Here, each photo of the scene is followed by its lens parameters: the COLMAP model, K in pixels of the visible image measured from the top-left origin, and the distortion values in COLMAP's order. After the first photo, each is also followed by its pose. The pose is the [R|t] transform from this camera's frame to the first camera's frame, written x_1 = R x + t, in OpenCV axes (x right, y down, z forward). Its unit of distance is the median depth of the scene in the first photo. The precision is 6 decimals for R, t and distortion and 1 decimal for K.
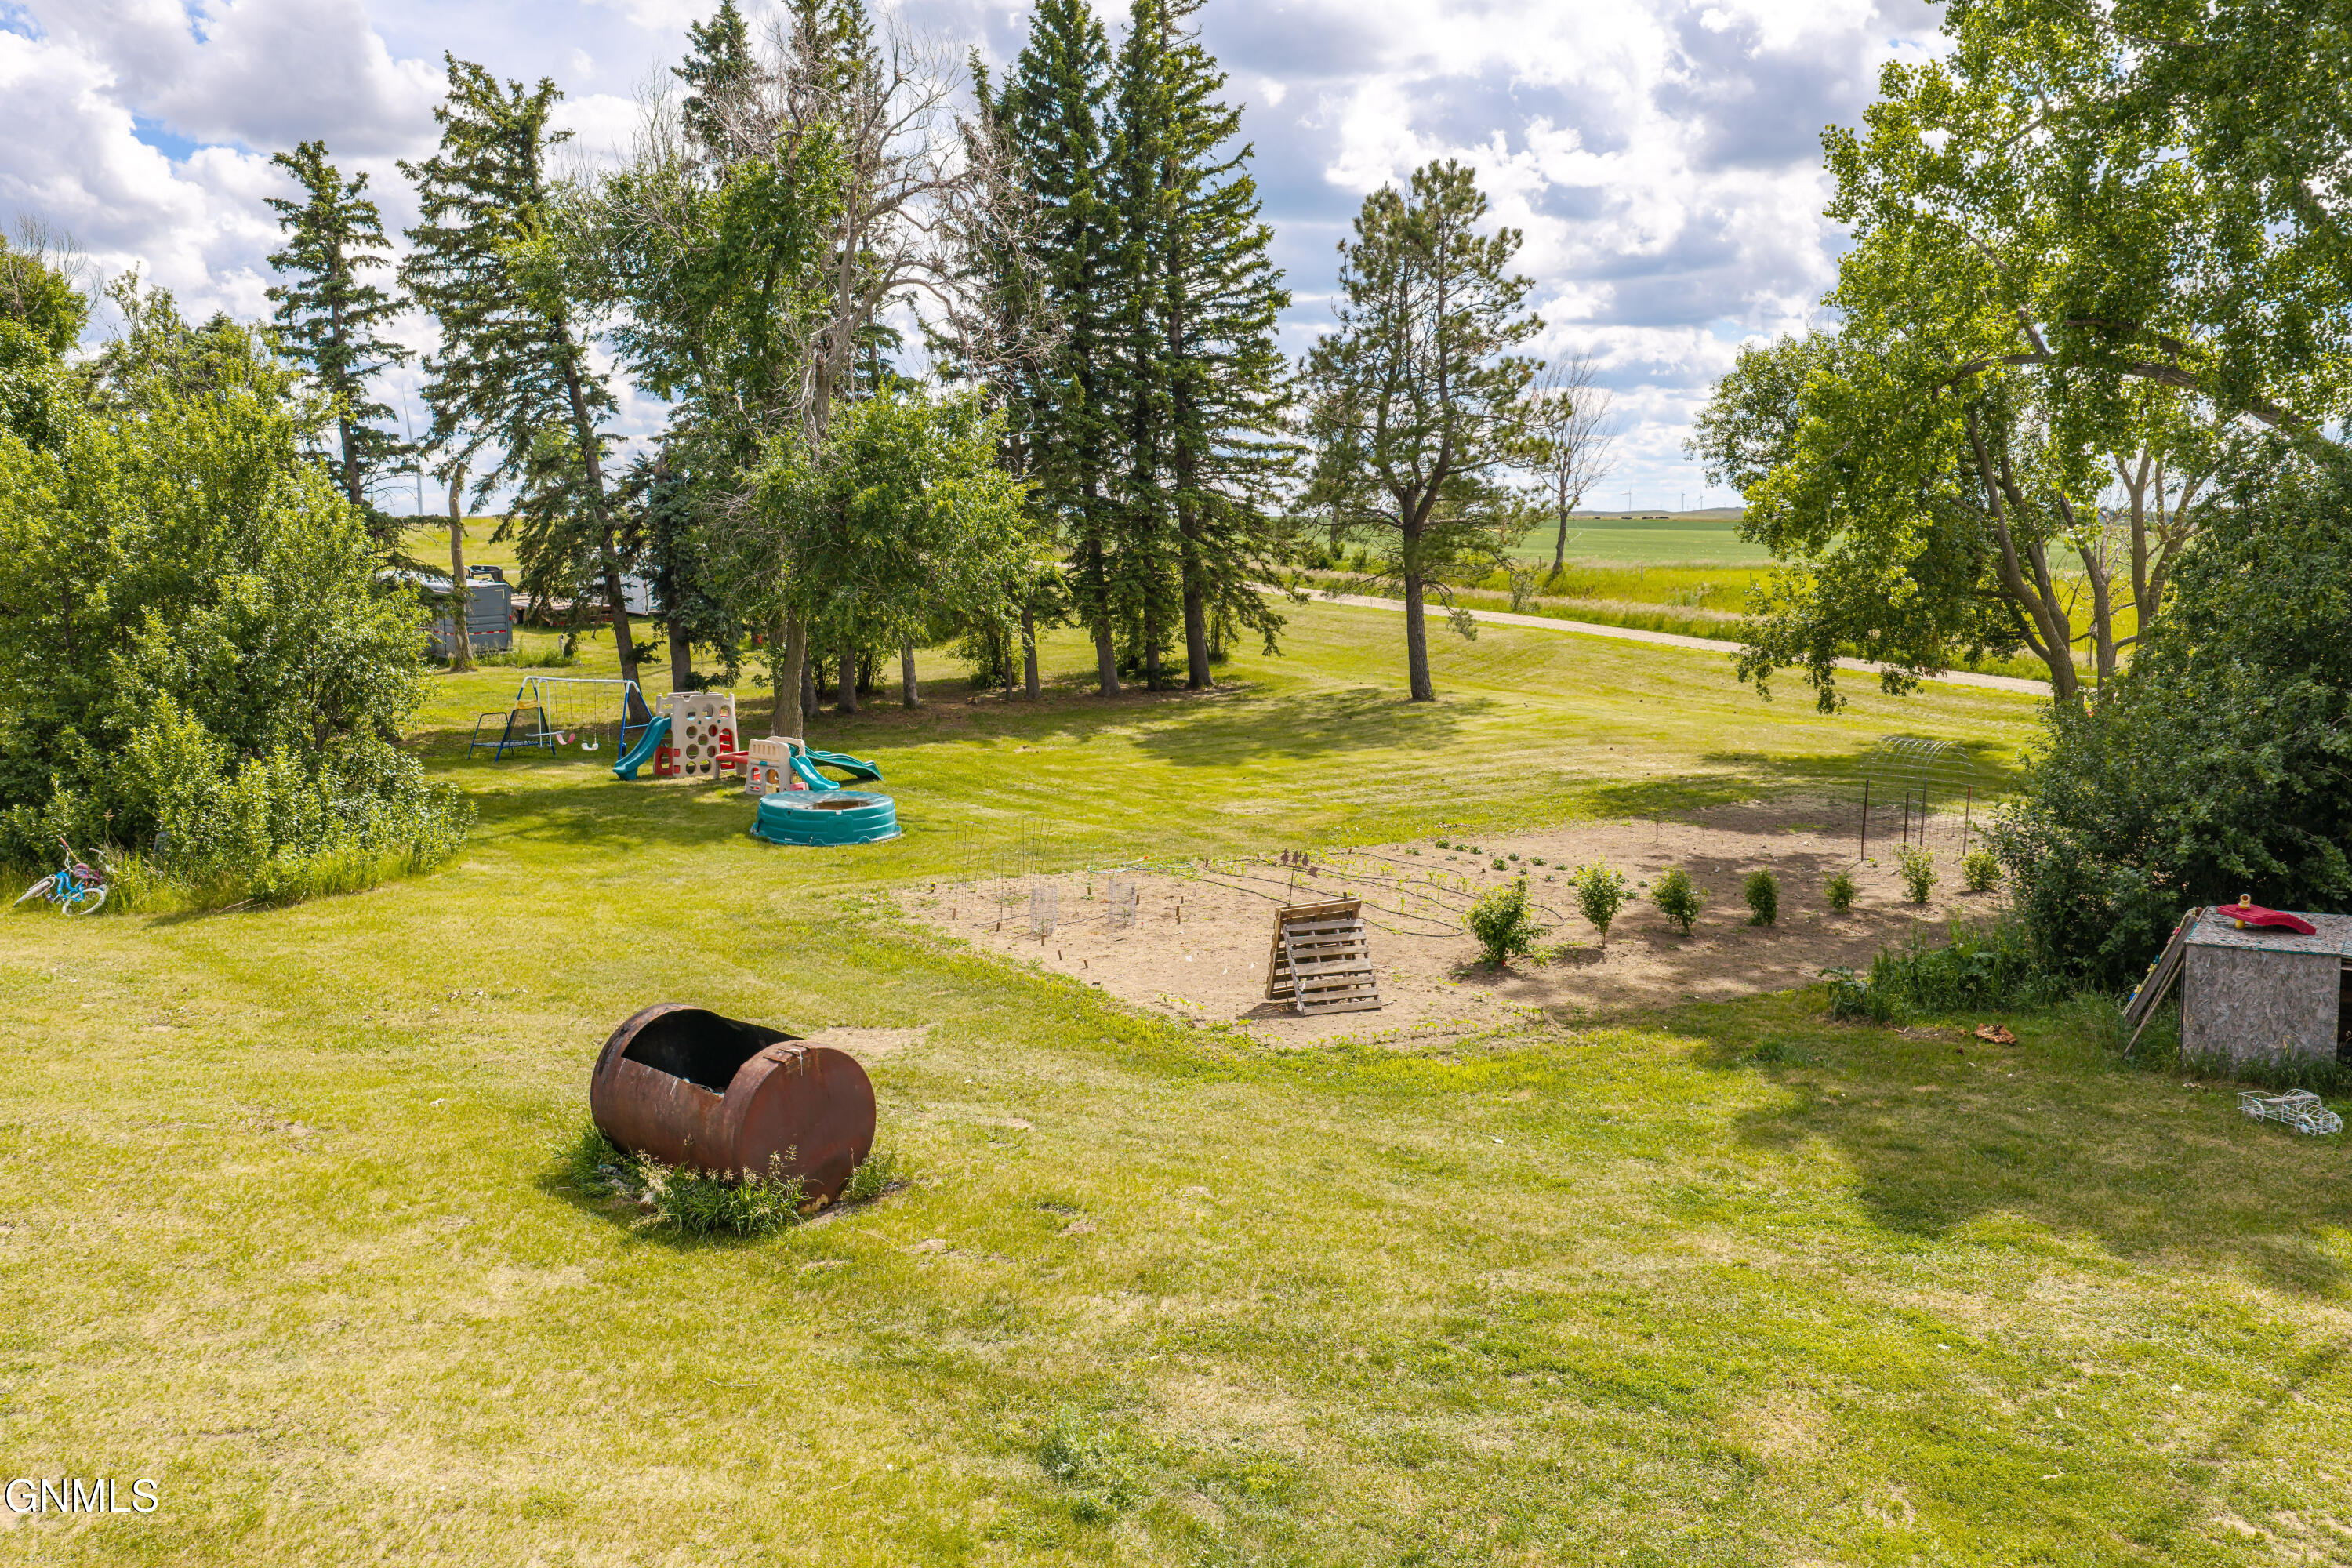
lens RADIAL K [[1933.6, 0, 1176.2], [0, 1933.6, 666.1], [0, 0, 1]] dist [0.002545, 0.001497]
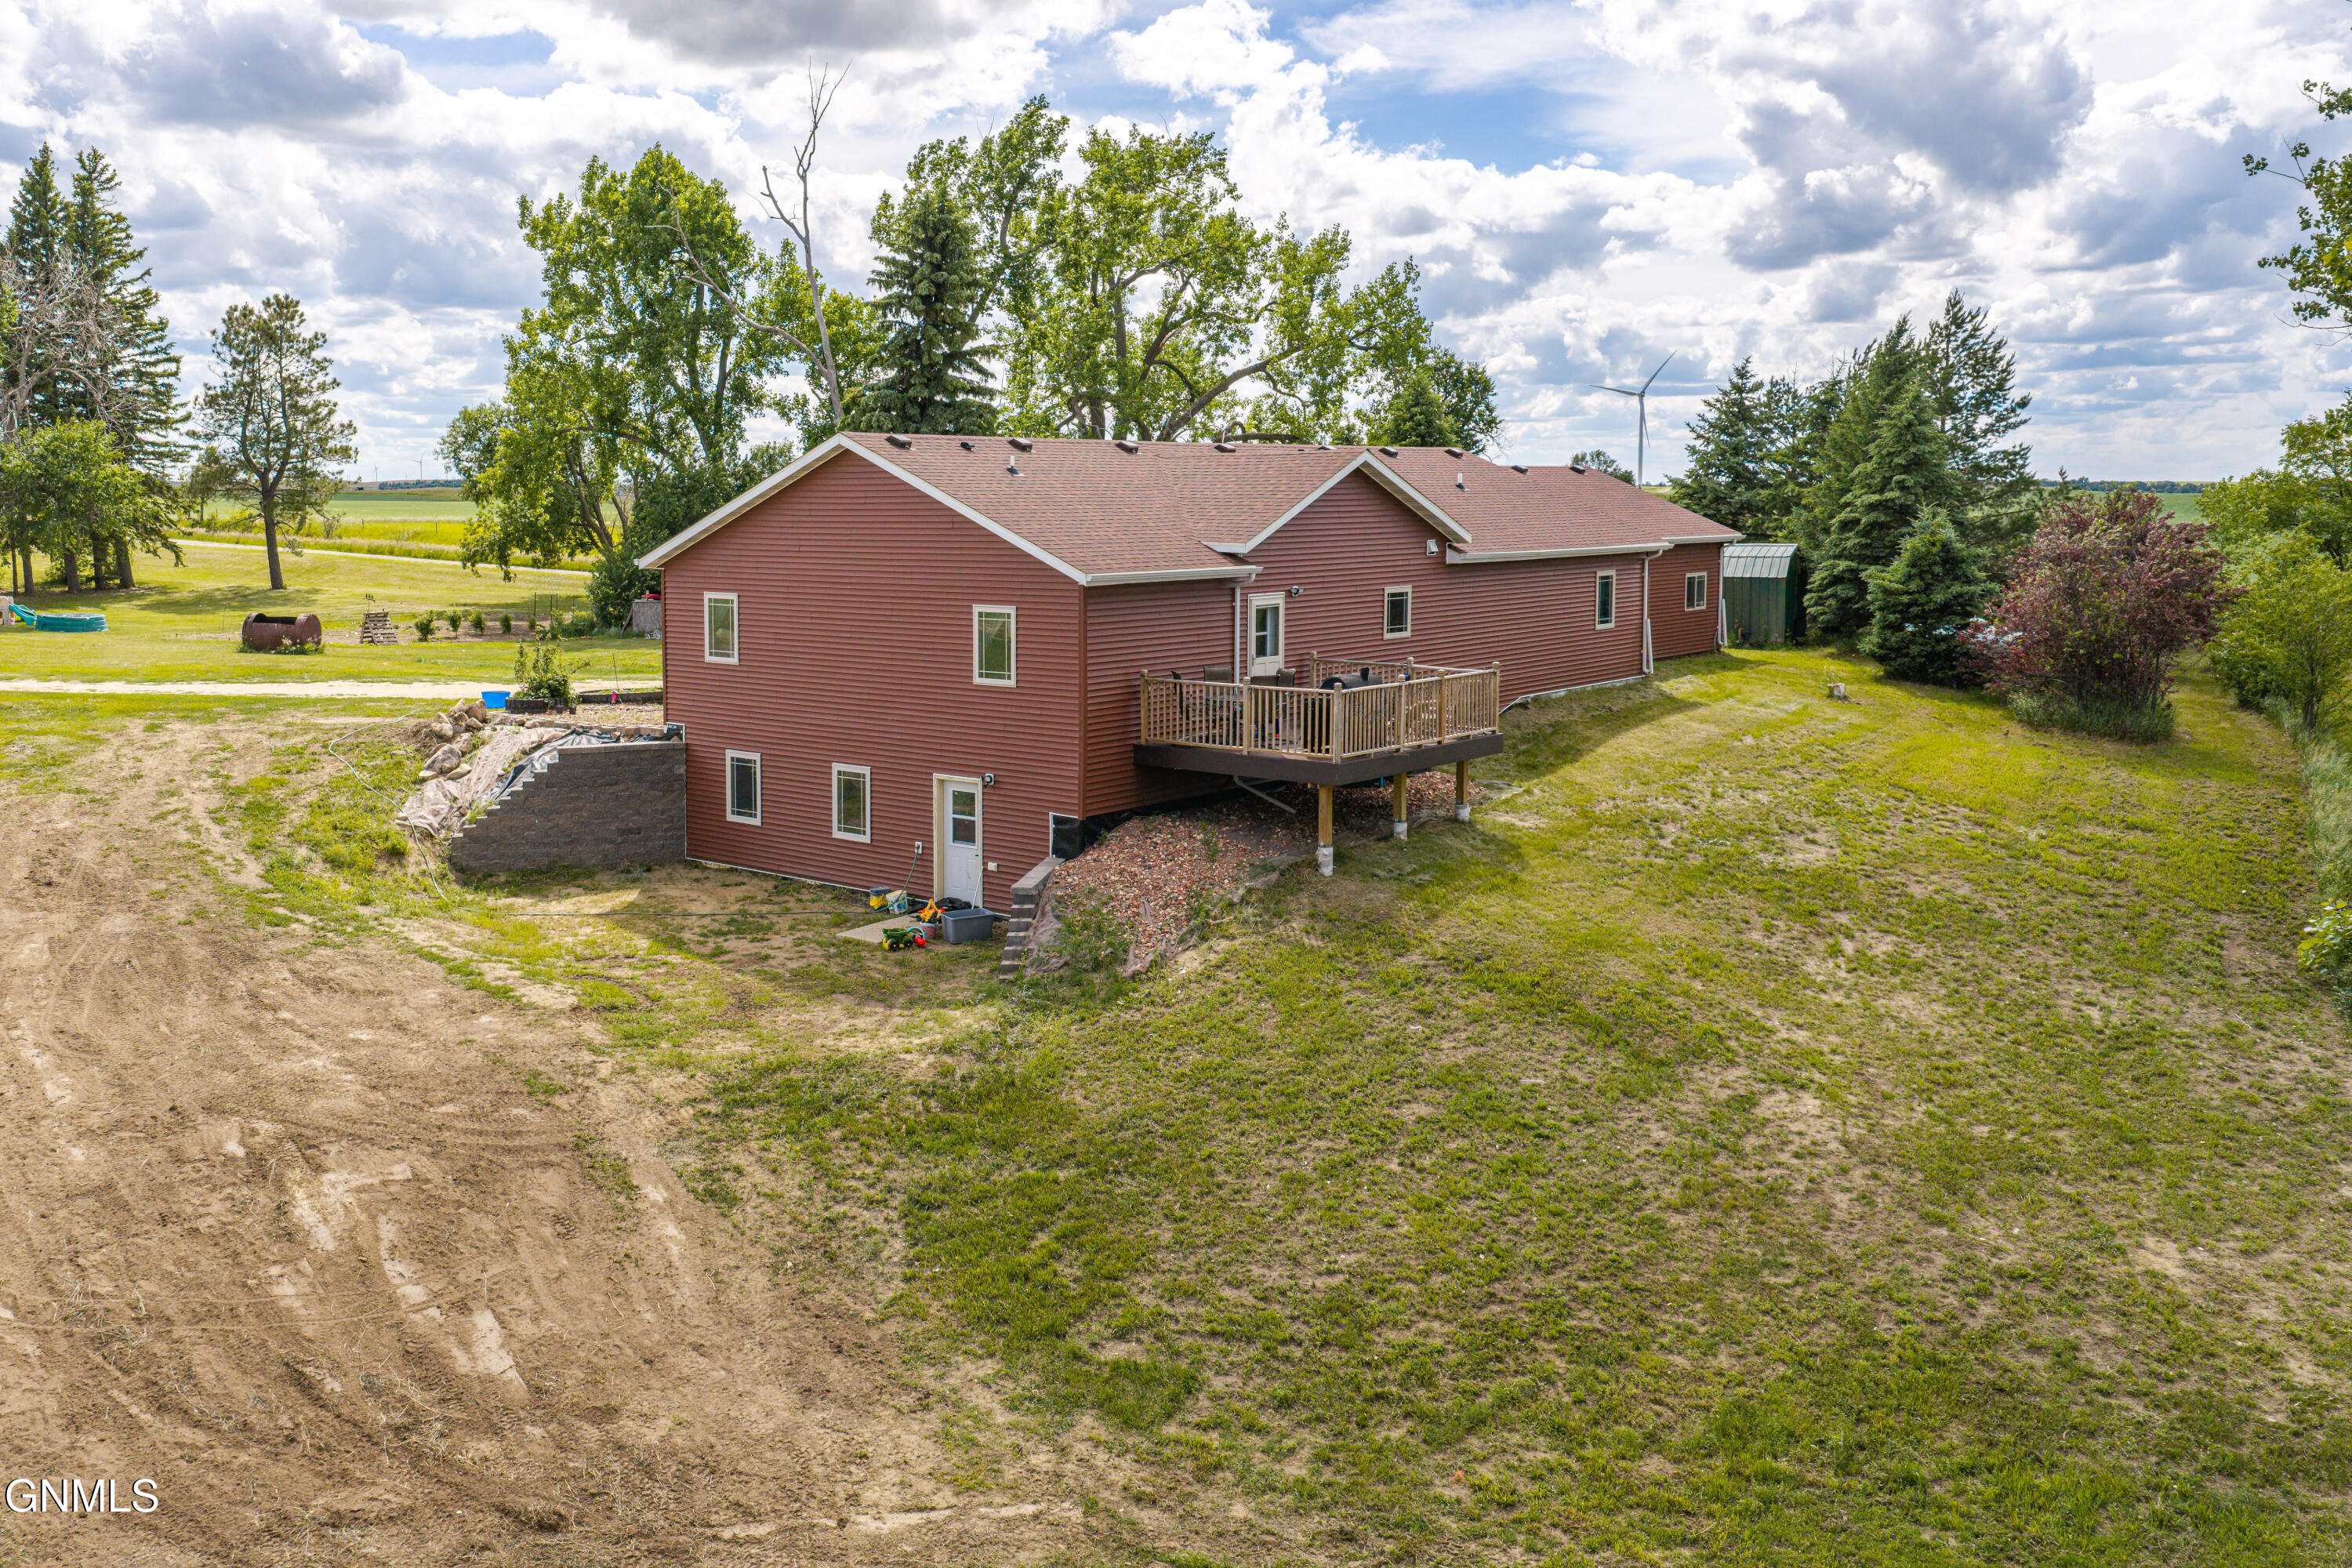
lens RADIAL K [[1983.6, 0, 1176.0], [0, 1983.6, 784.0], [0, 0, 1]] dist [0.003950, 0.000767]
pose [[0.771676, -0.085328, 0.630267, -0.438512], [0.041105, 0.995579, 0.084459, 0.082049], [-0.634687, -0.039268, 0.771771, -1.036047]]
